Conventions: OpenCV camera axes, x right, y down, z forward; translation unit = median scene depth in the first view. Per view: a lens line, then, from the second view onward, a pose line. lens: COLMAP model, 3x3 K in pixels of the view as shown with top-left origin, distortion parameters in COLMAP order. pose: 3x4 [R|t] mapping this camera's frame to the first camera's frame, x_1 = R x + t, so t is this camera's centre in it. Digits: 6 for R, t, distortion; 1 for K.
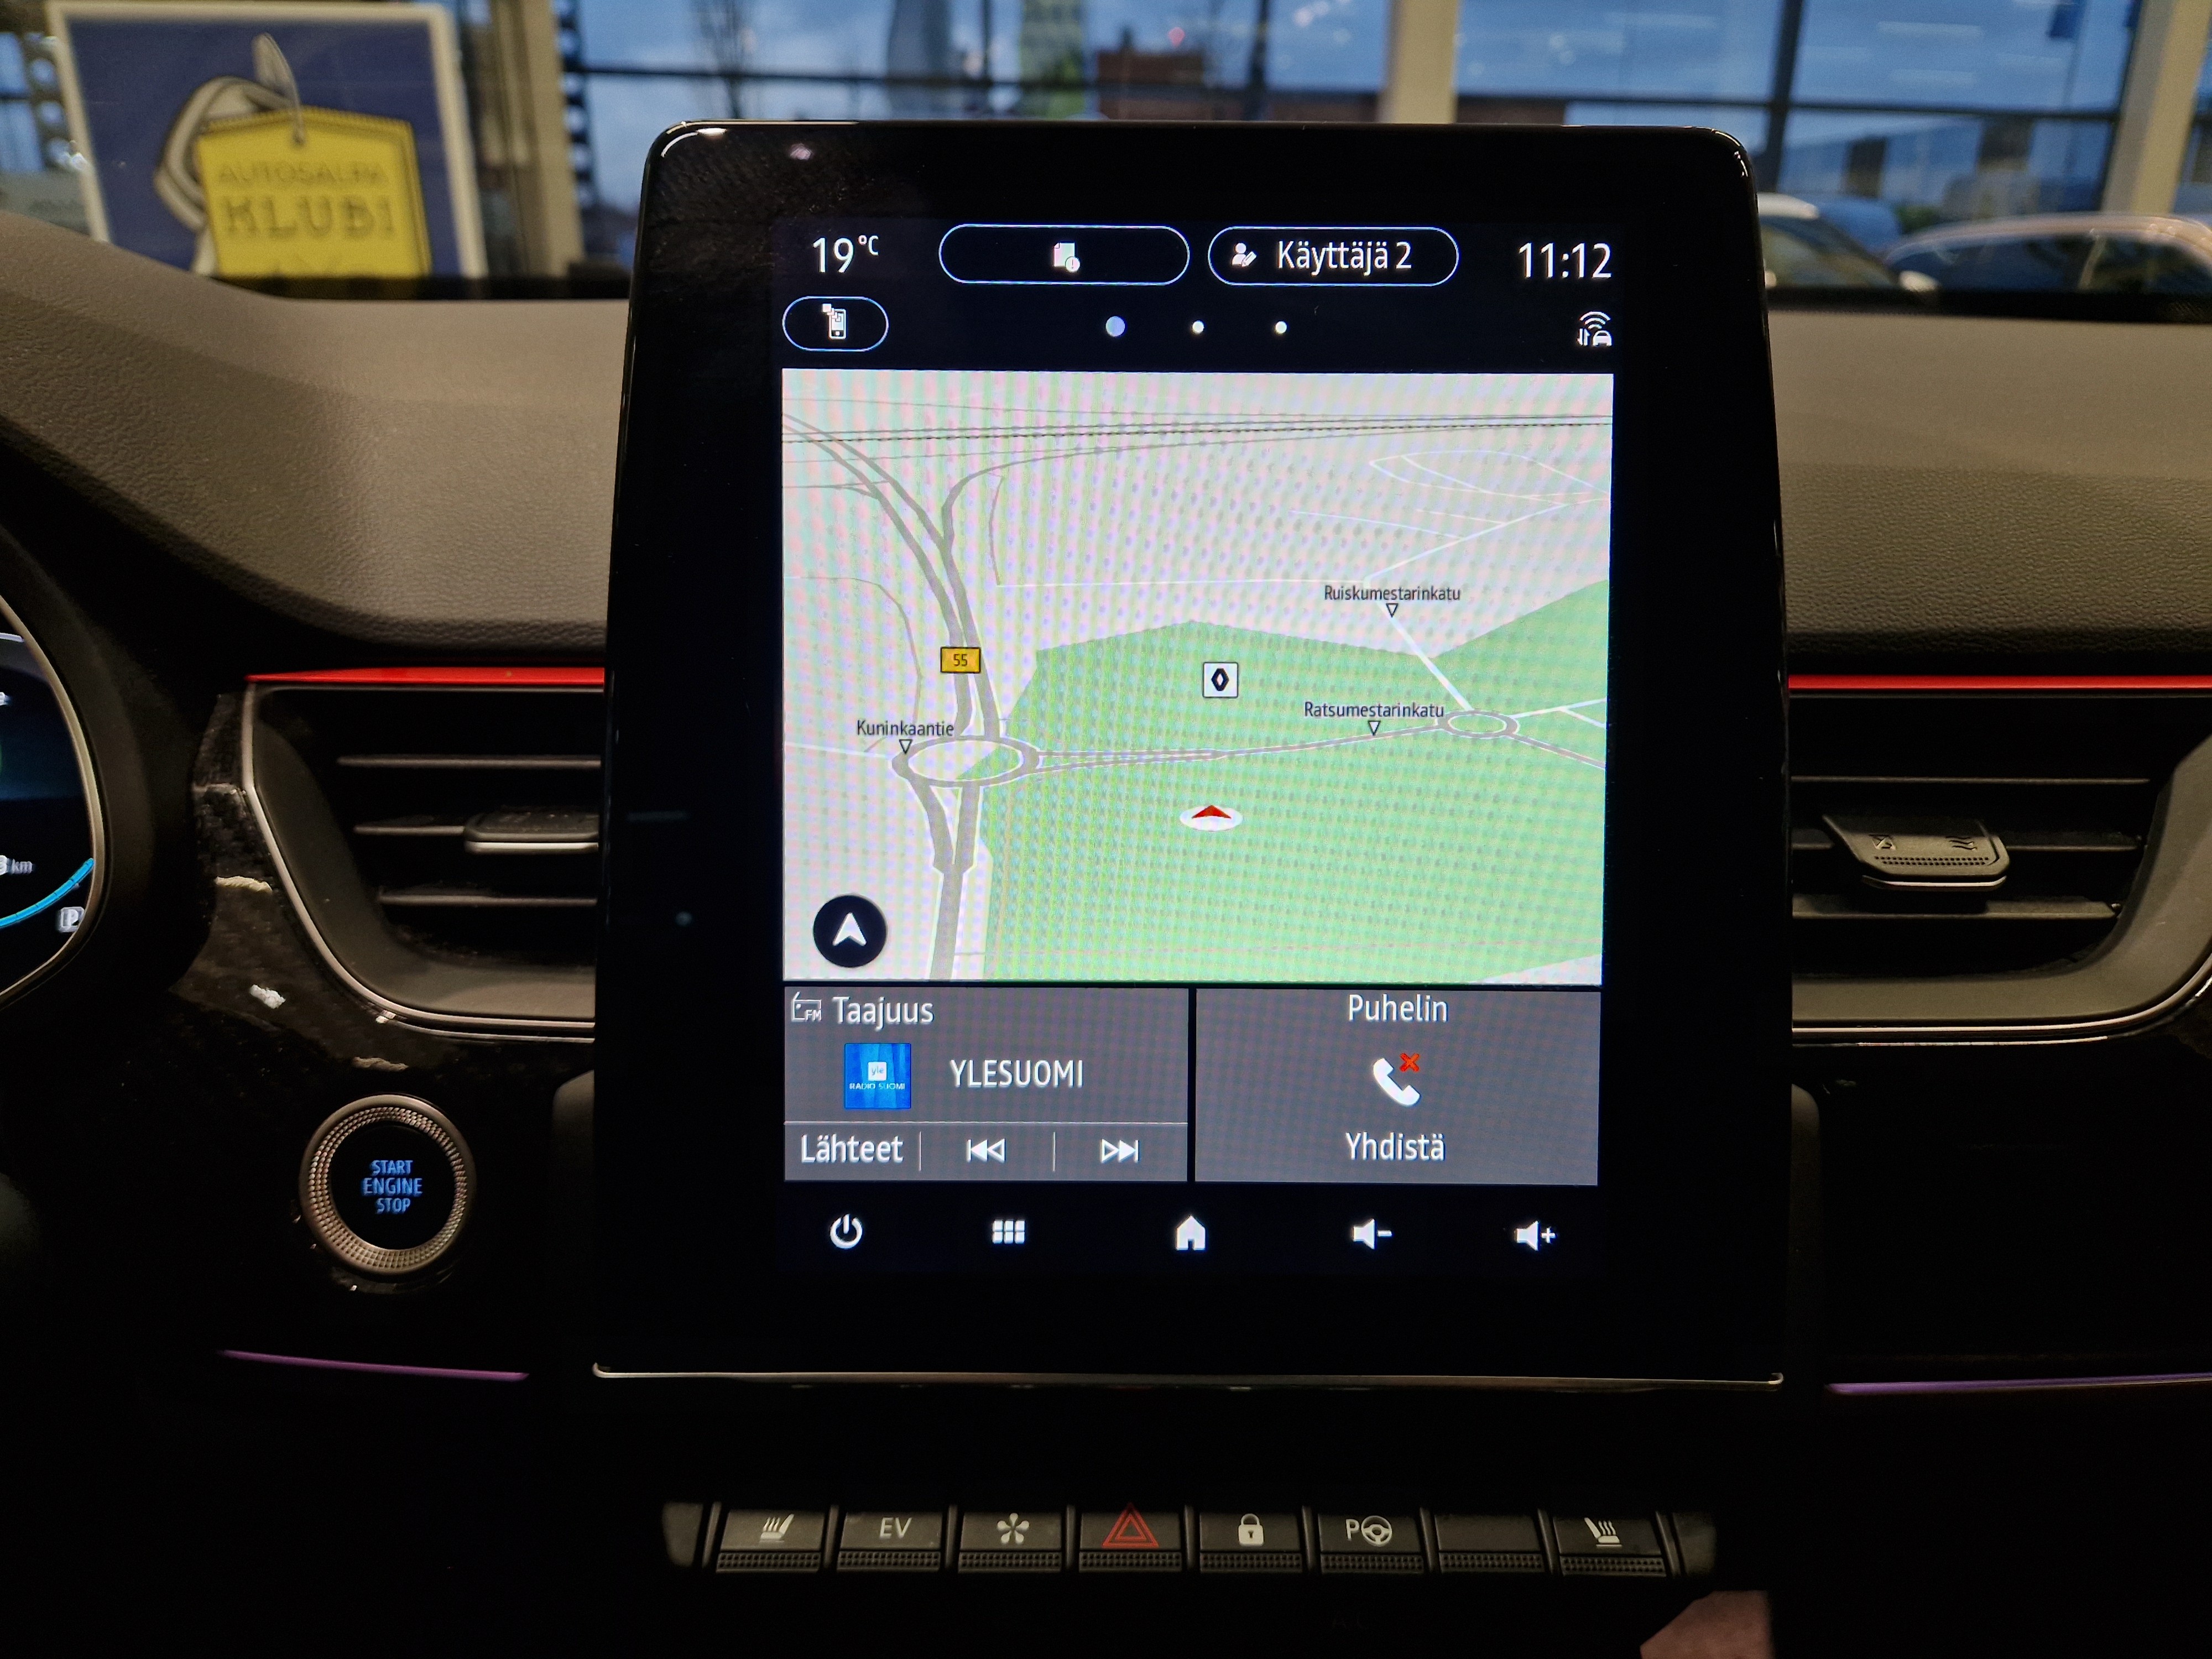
lens RADIAL K [[1505.2, 0, 1145.3], [0, 1505.2, 838.7], [0, 0, 1]] dist [0.075545, -0.099259]
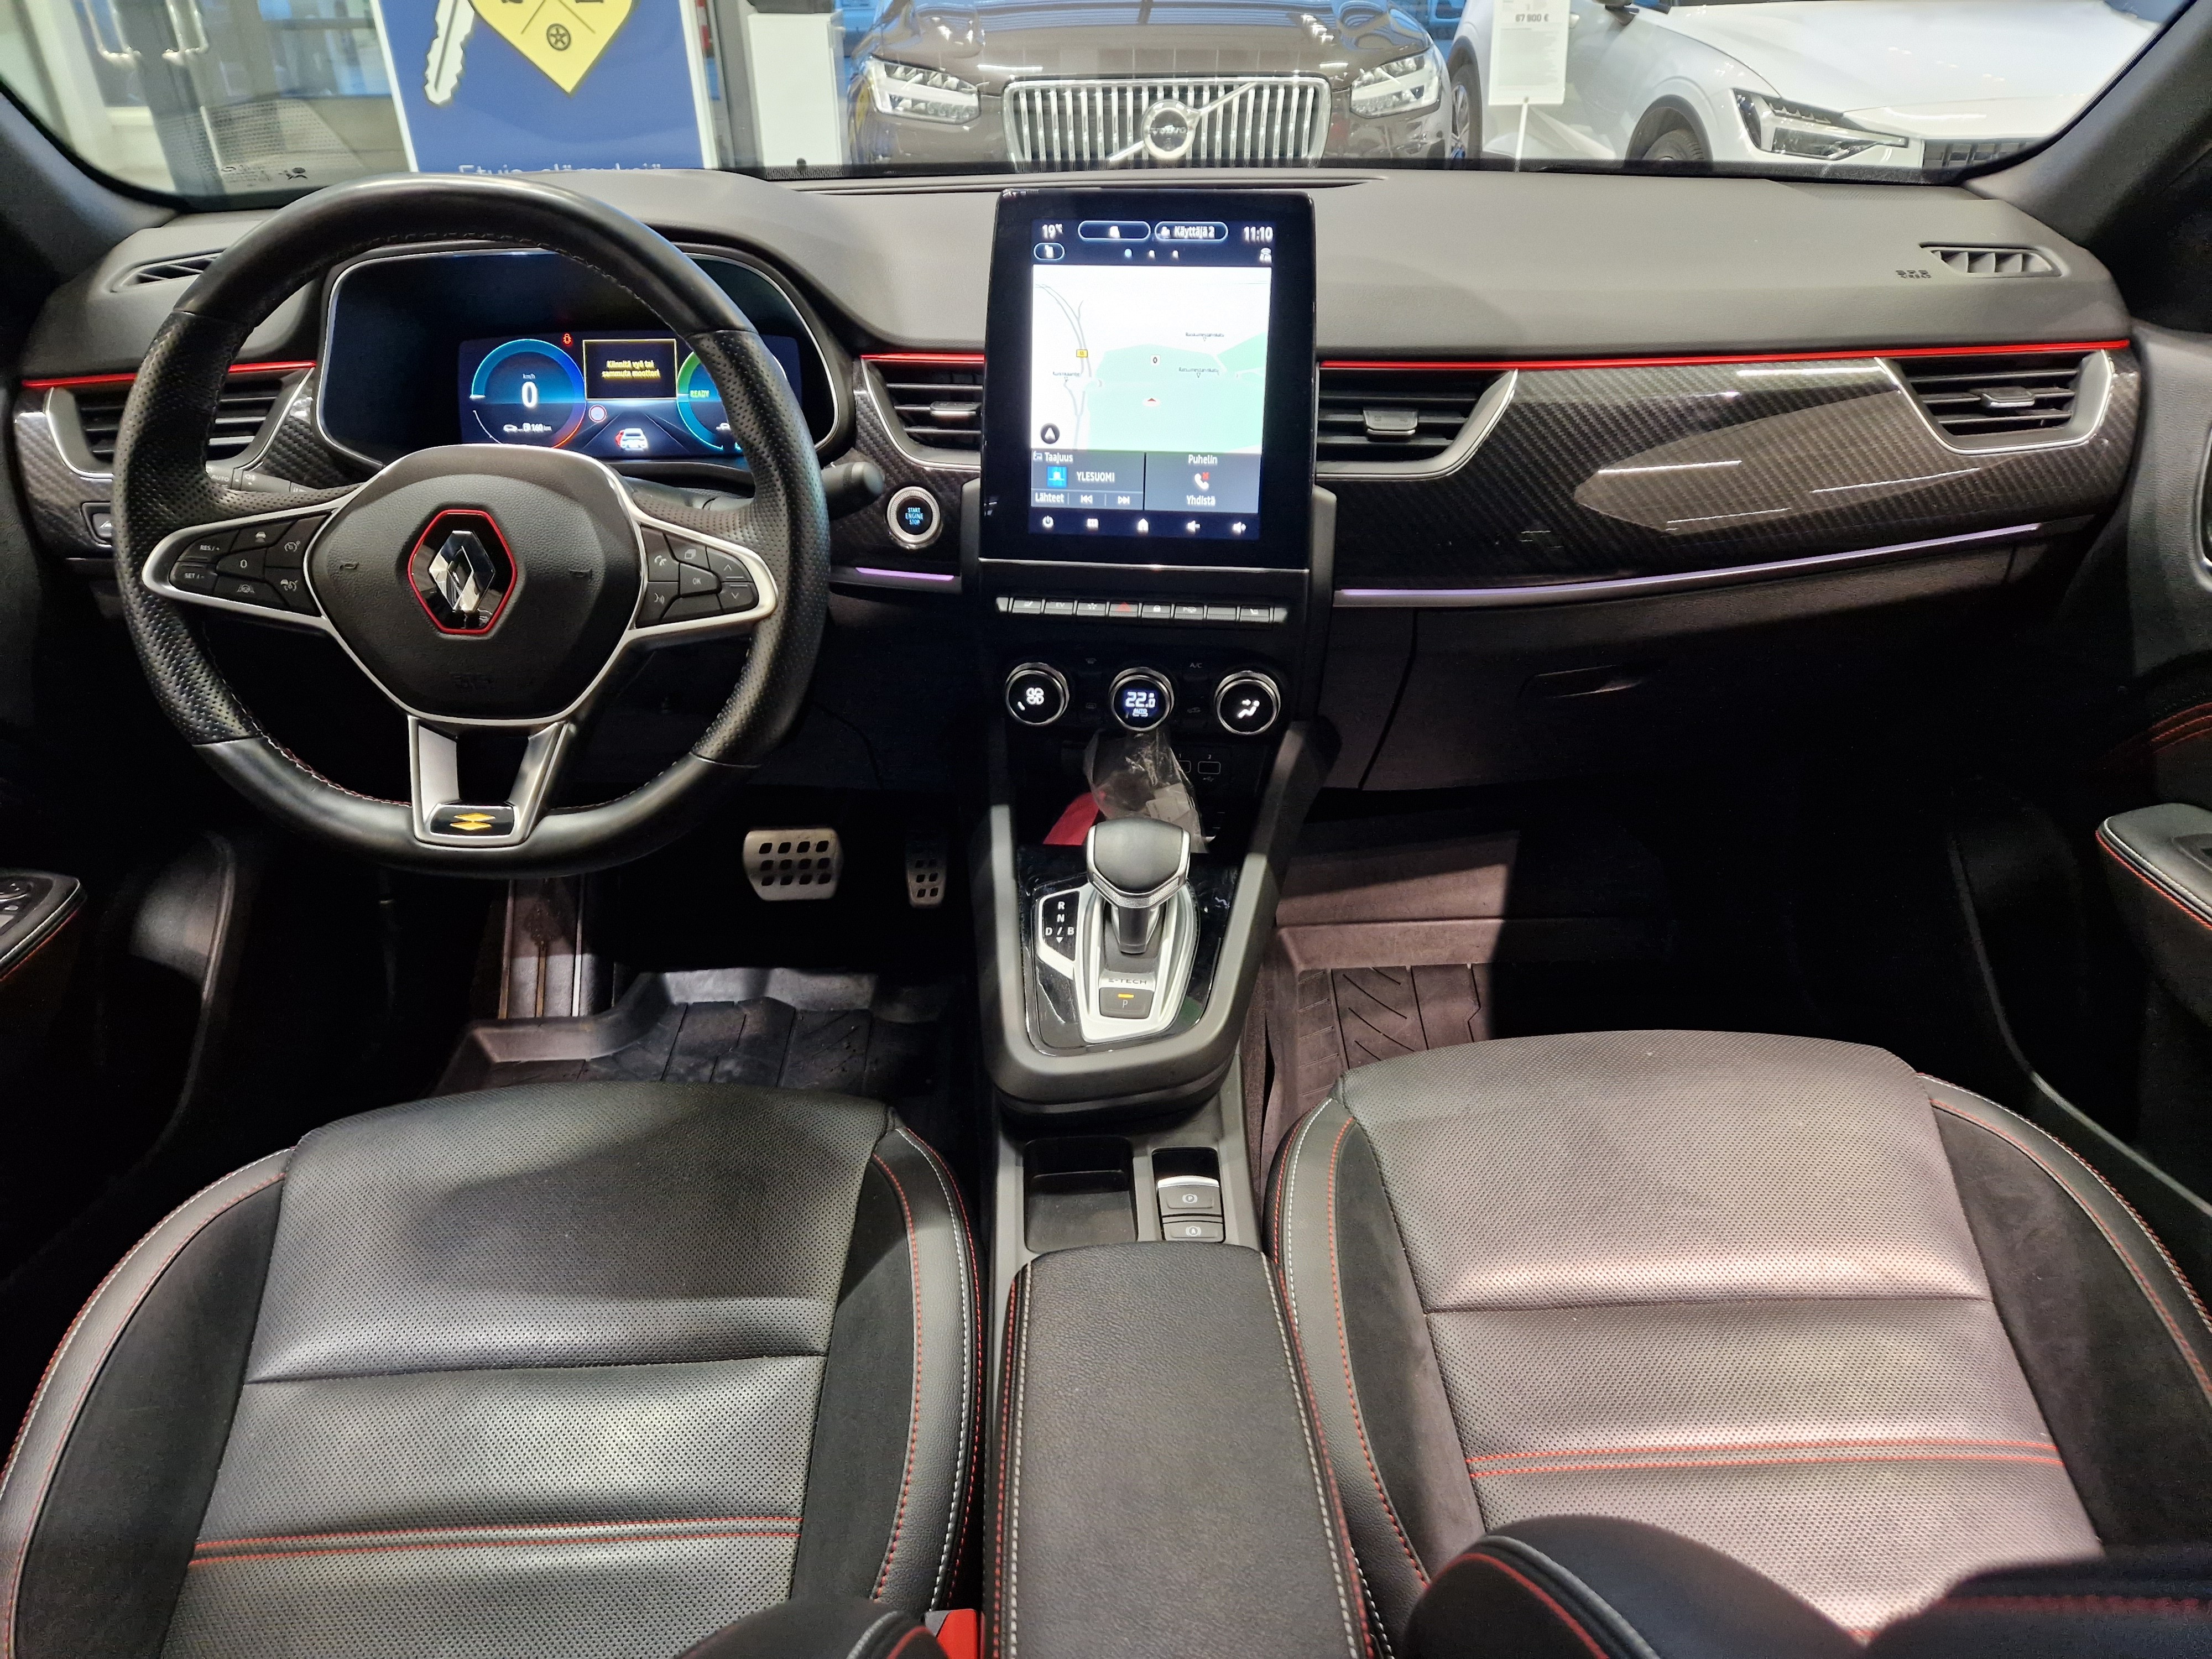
lens RADIAL K [[1489.2, 0, 1112.5], [0, 1489.2, 851.4], [0, 0, 1]] dist [0.090966, -0.093211]
pose [[0.993495, 0.045895, -0.104214, 0.363302], [-0.024329, 0.979601, 0.199476, 0.314568], [0.111243, -0.195643, 0.974345, -2.611205]]
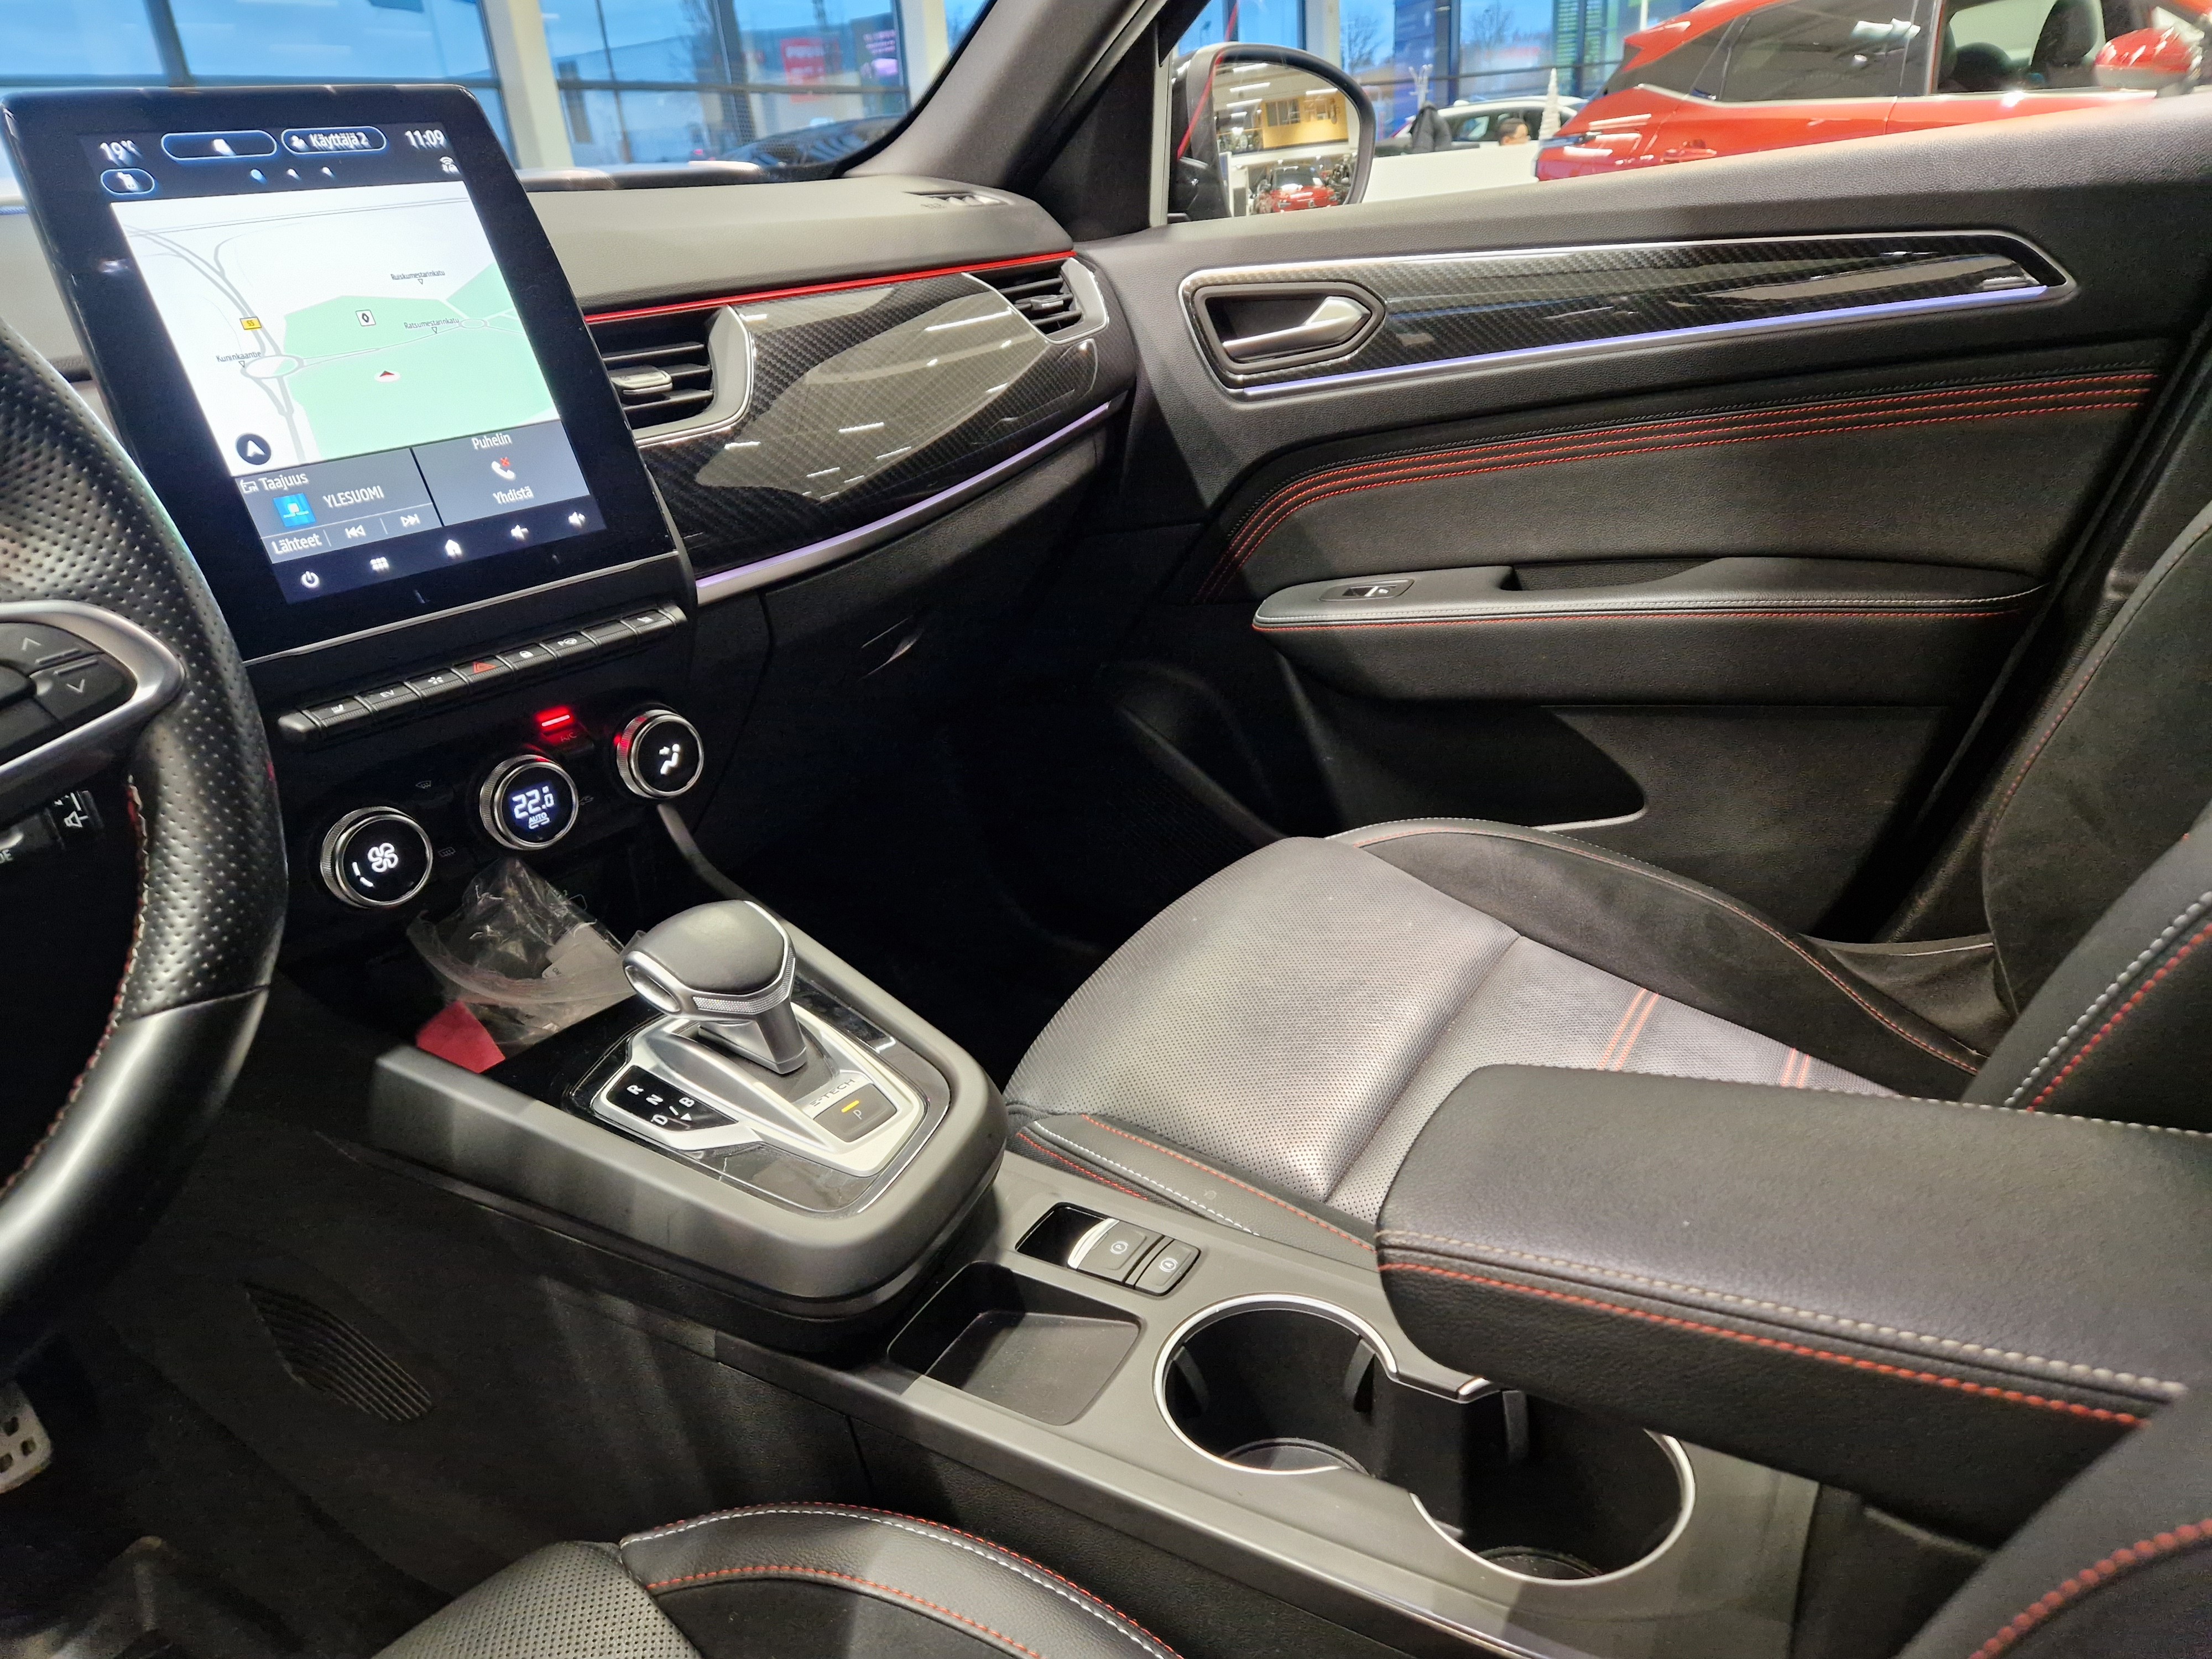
lens RADIAL K [[1477.4, 0, 1109.4], [0, 1477.4, 861.0], [0, 0, 1]] dist [0.087214, -0.086800]
pose [[0.638894, -0.370853, 0.674005, -1.121492], [0.351574, 0.920042, 0.172969, 0.684284], [-0.684259, 0.126453, 0.718191, -1.414776]]
